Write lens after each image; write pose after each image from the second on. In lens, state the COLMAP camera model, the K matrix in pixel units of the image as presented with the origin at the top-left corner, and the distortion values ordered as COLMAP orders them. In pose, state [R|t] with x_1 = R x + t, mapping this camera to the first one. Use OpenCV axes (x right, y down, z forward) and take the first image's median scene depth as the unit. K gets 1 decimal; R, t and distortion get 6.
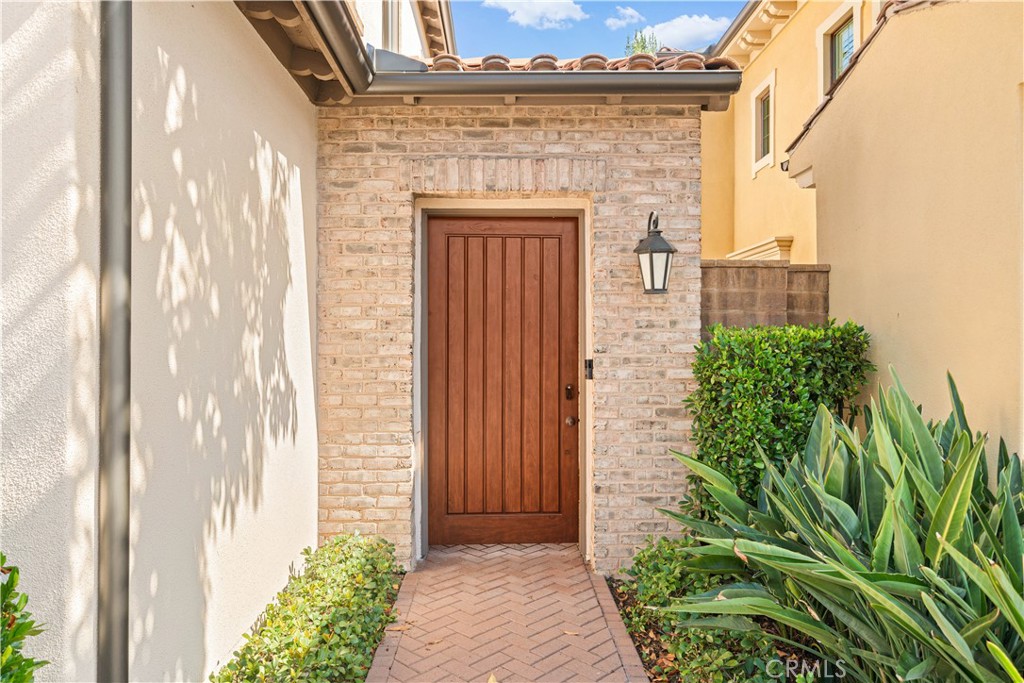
lens RADIAL K [[695.5, 0, 512.0], [0, 695.5, 341.5], [0, 0, 1]] dist [-0.002414, -0.002799]
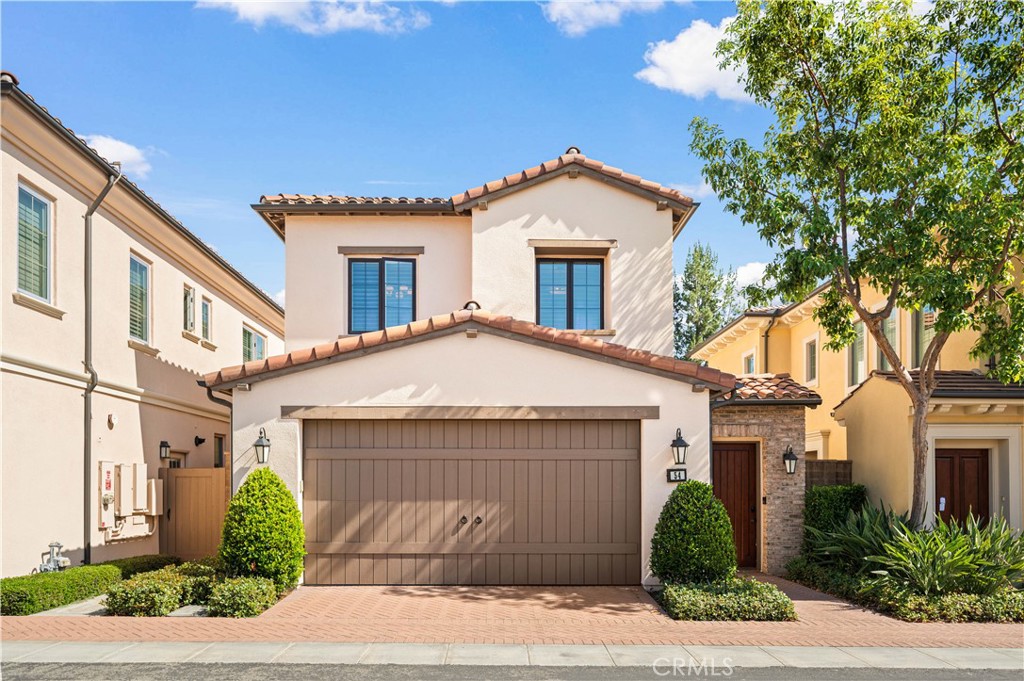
lens RADIAL K [[695.5, 0, 512.0], [0, 695.5, 340.5], [0, 0, 1]] dist [-0.002414, -0.002799]
pose [[0.999994, -0.001590, -0.002914, -0.890369], [0.001589, 0.999999, -0.000174, -0.600047], [0.002914, 0.000169, 0.999996, -1.778539]]
